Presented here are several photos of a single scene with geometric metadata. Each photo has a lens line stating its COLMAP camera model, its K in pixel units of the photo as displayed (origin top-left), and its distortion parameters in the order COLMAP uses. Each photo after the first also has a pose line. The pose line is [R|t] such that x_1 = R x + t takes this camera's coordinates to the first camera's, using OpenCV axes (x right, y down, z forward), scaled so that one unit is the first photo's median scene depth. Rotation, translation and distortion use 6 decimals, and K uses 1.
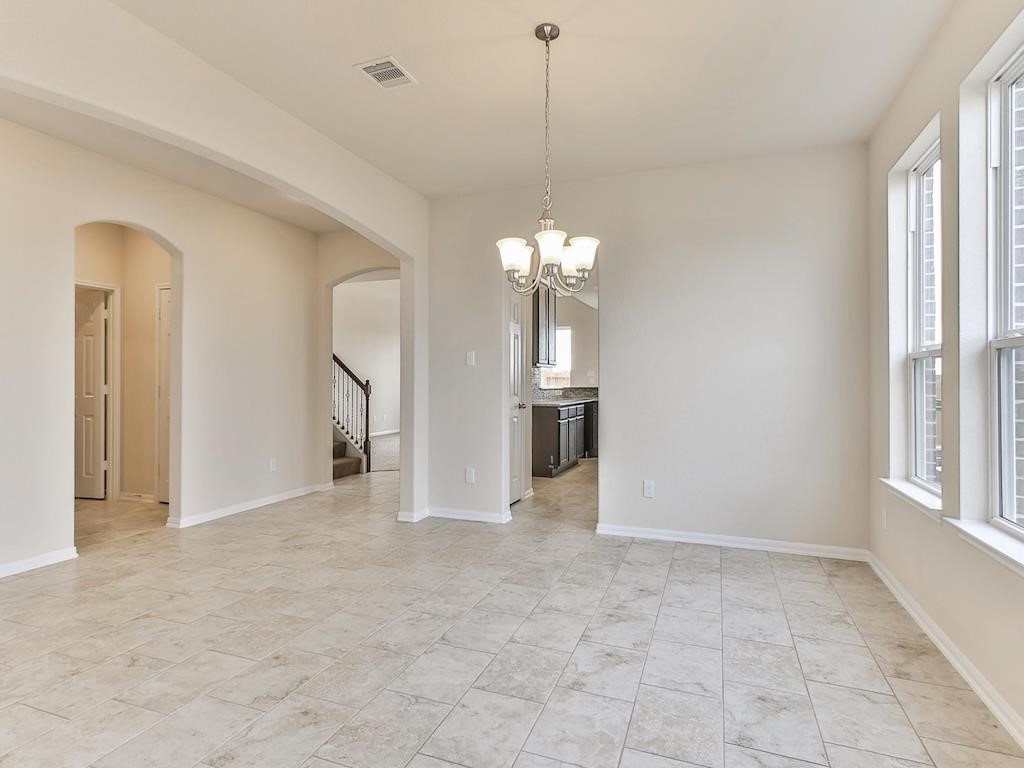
lens RADIAL K [[545.6, 0, 512.7], [0, 545.6, 379.6], [0, 0, 1]] dist [0.012959, 0.000404]
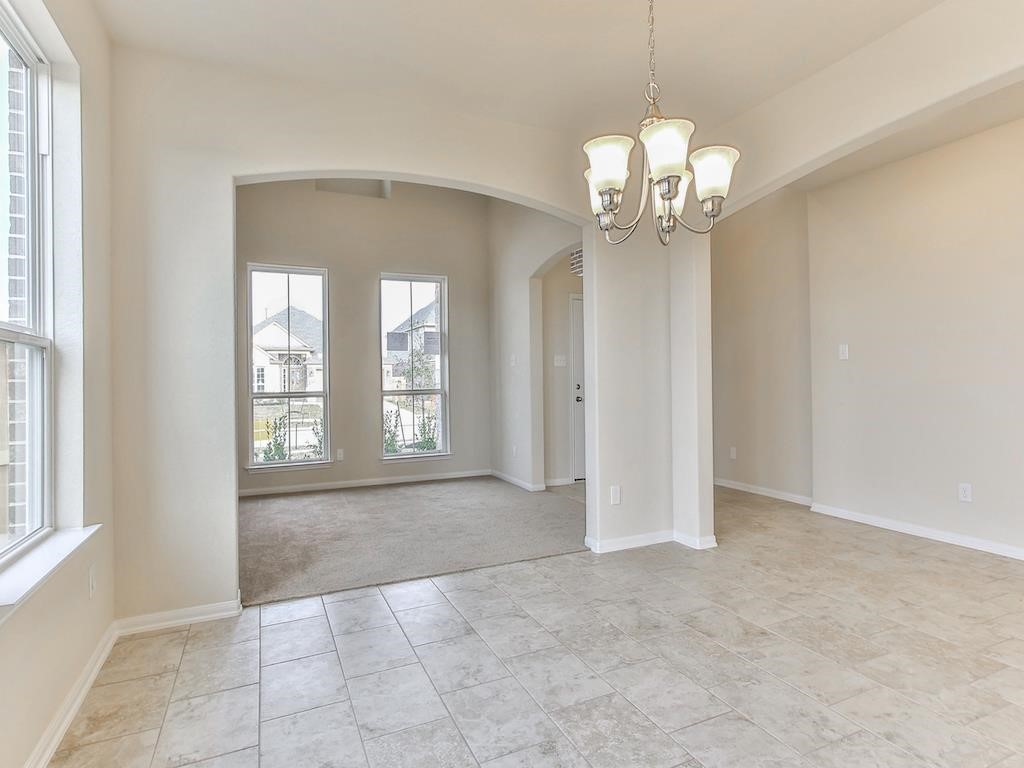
lens RADIAL K [[545.6, 0, 512.7], [0, 545.6, 379.6], [0, 0, 1]] dist [0.012959, 0.000404]
pose [[-0.700354, 0.007310, -0.713758, 0.534934], [0.014899, 0.999879, -0.004380, 0.008204], [0.713640, -0.013702, -0.700379, 1.122723]]
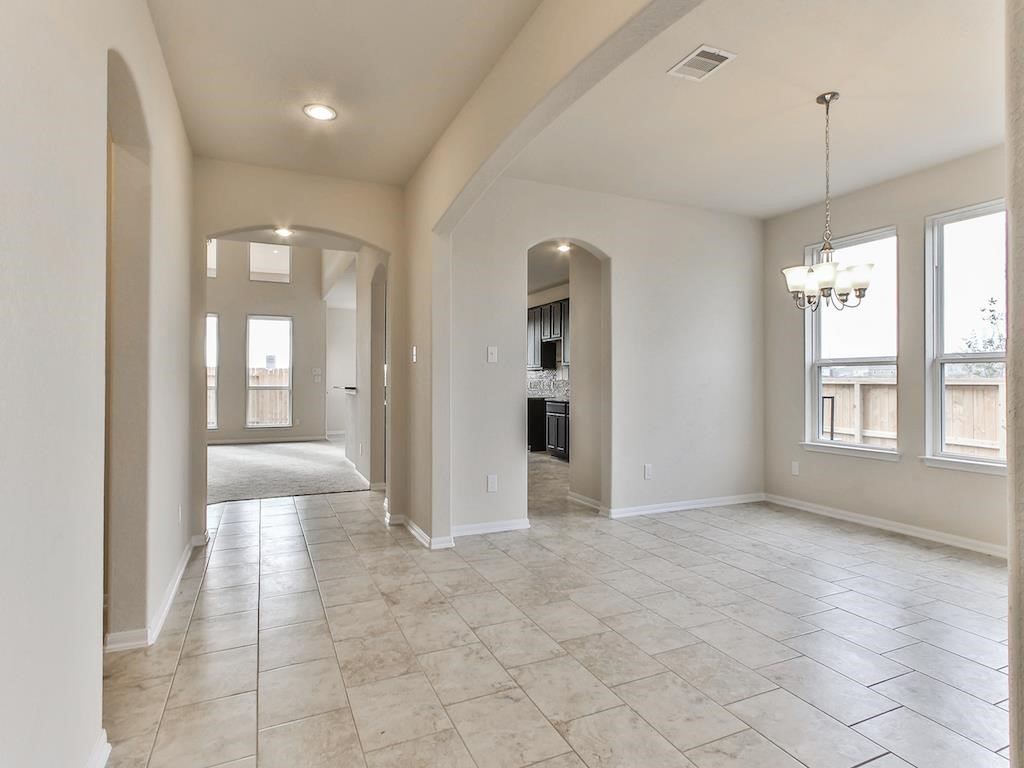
lens RADIAL K [[545.6, 0, 512.7], [0, 545.6, 379.6], [0, 0, 1]] dist [0.012959, 0.000404]
pose [[0.708601, 0.000829, 0.705609, -1.120104], [-0.001938, 0.999998, 0.000772, 0.001814], [-0.705606, -0.001915, 0.708601, 0.527590]]
